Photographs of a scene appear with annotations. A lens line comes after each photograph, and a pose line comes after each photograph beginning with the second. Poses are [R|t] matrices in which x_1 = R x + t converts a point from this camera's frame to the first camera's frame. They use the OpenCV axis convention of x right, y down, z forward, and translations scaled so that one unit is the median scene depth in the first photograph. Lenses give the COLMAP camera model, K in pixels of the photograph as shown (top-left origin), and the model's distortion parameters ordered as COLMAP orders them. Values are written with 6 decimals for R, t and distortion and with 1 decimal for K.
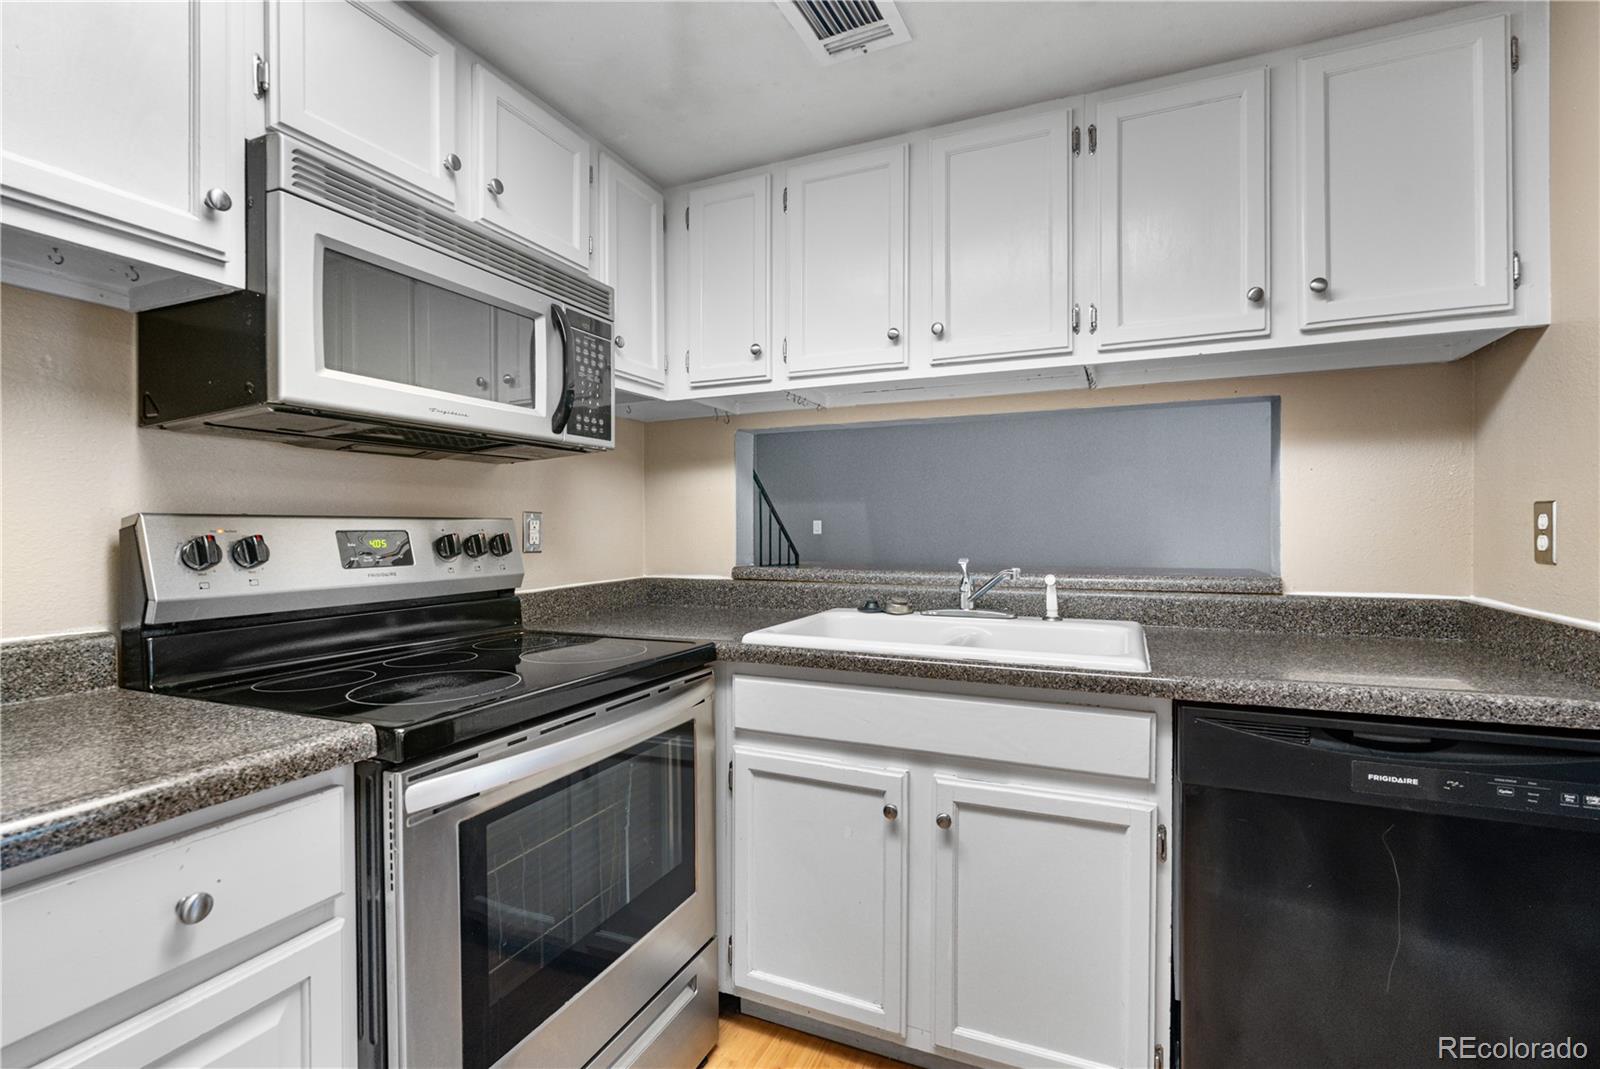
lens RADIAL K [[716.9, 0, 815.0], [0, 716.9, 530.8], [0, 0, 1]] dist [-0.002043, -0.000613]
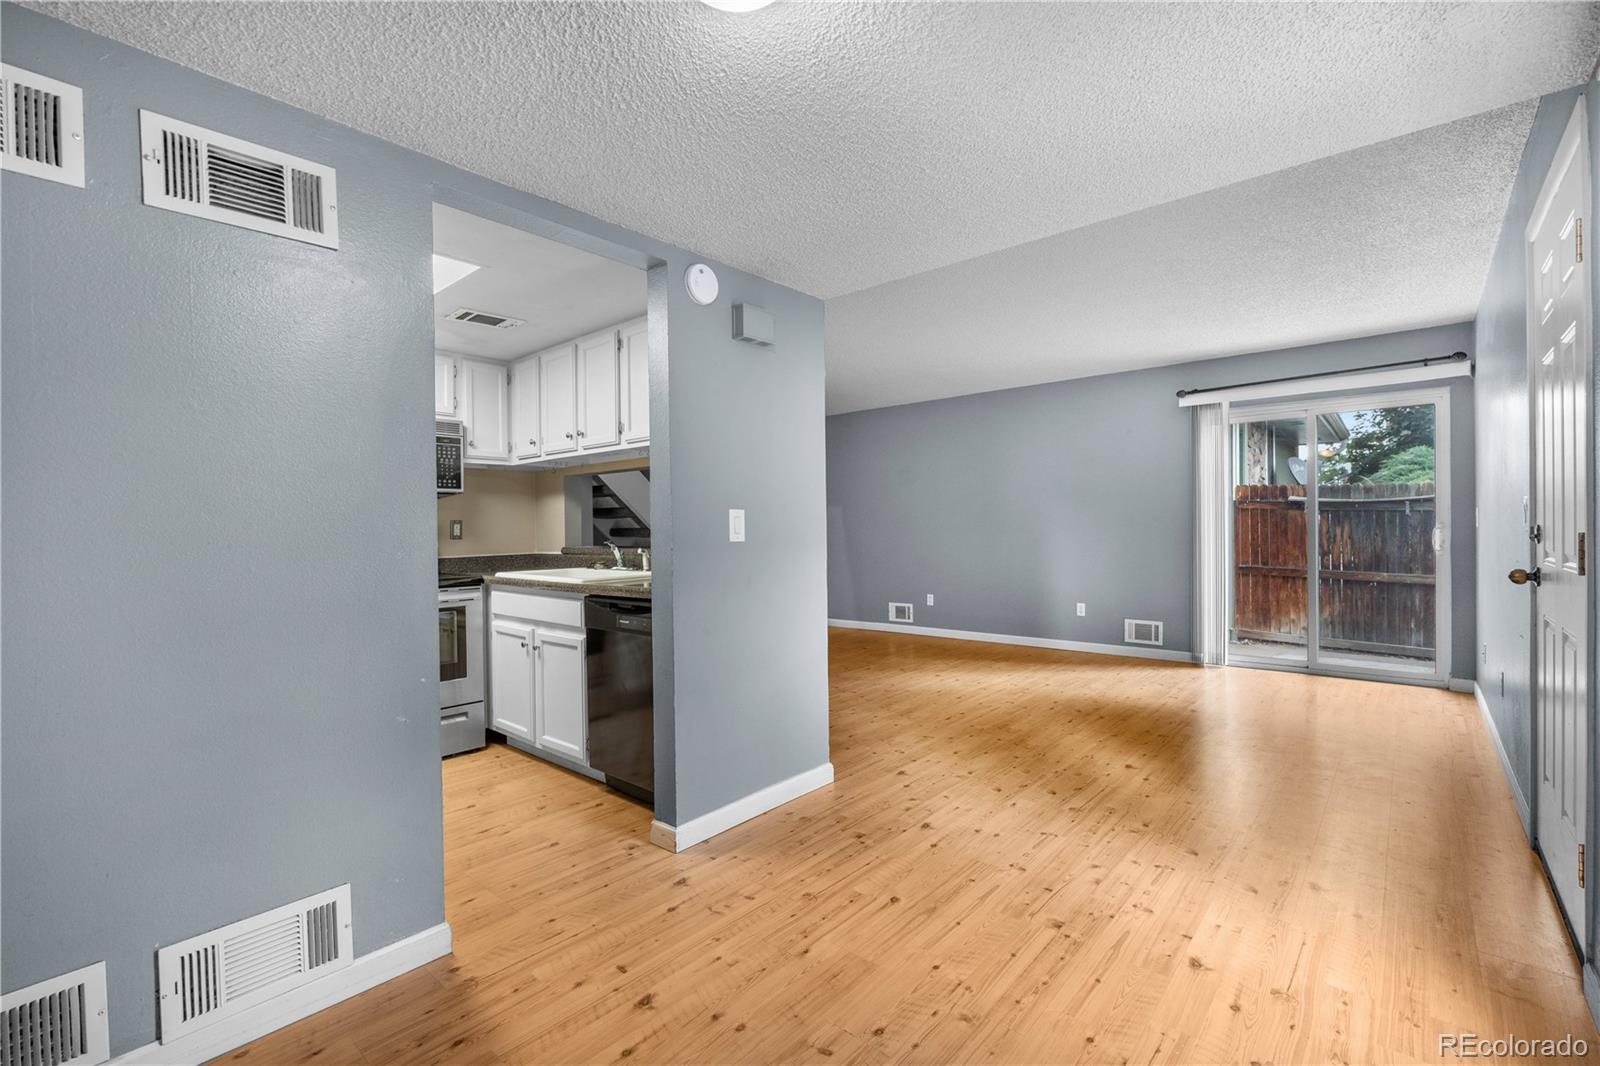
lens RADIAL K [[695.9, 0, 804.7], [0, 695.9, 533.4], [0, 0, 1]] dist [-0.002949, -0.000297]
pose [[0.951936, -0.007237, -0.306210, 1.496029], [0.008222, 0.999964, 0.001927, 0.021325], [0.306185, -0.004352, 0.951962, -0.803677]]
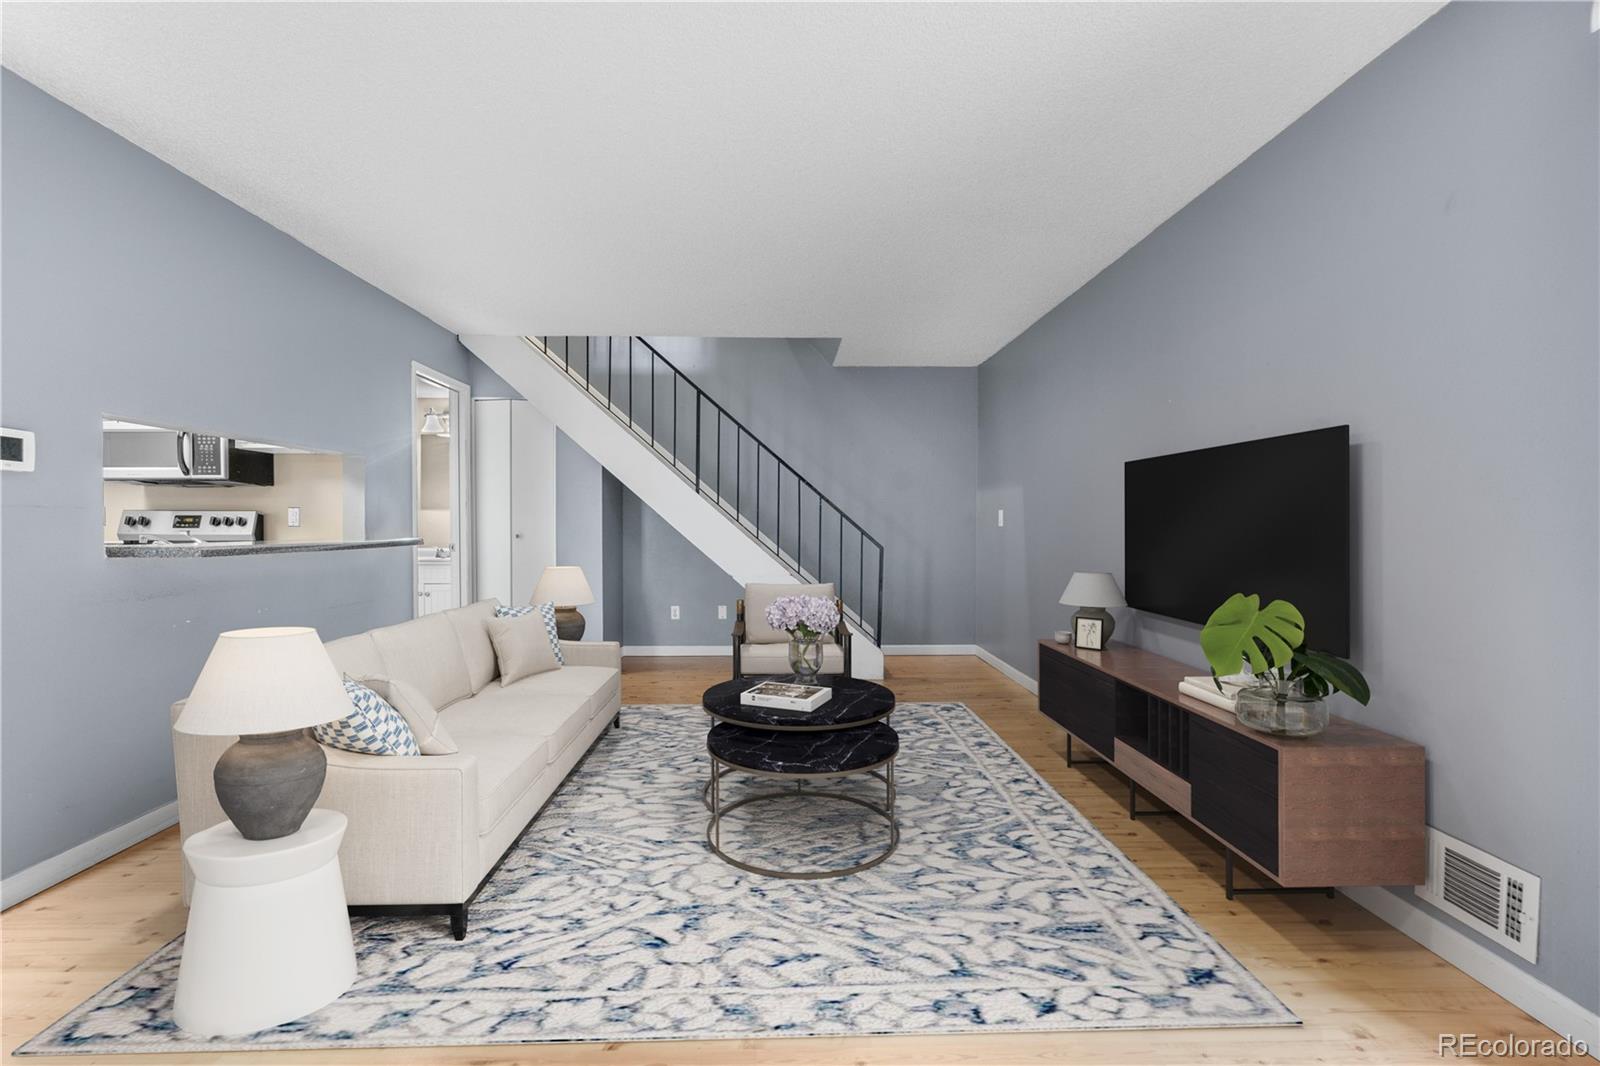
lens RADIAL K [[715.4, 0, 800.0], [0, 715.4, 533.0], [0, 0, 1]] dist [-0.001369, -0.000112]
pose [[0.419927, 0.015954, -0.907418, 2.595511], [-0.005903, 0.999872, 0.014848, 0.011398], [0.907539, -0.000879, 0.419967, 1.777043]]
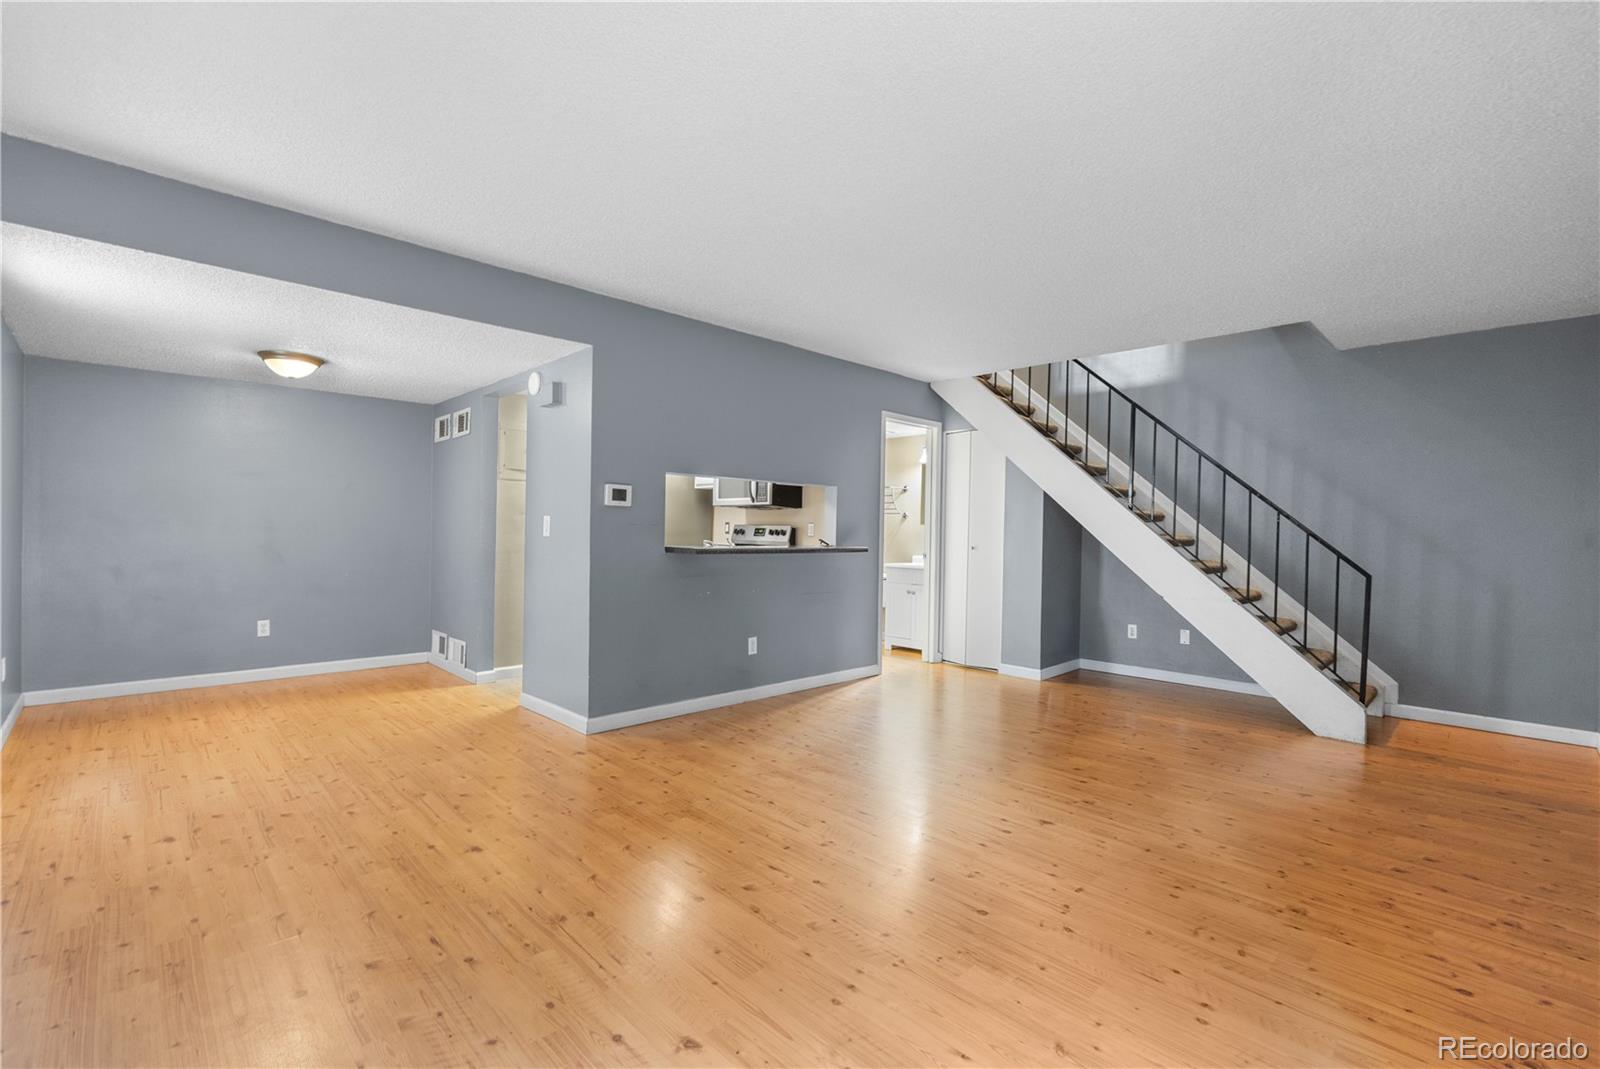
lens RADIAL K [[704.1, 0, 800.0], [0, 704.1, 534.5], [0, 0, 1]] dist [-0.001193, -0.000160]
pose [[-0.379507, 0.002455, -0.925186, 2.884892], [-0.019746, 0.999747, 0.010753, -0.010633], [0.924978, 0.022349, -0.379362, 2.531622]]
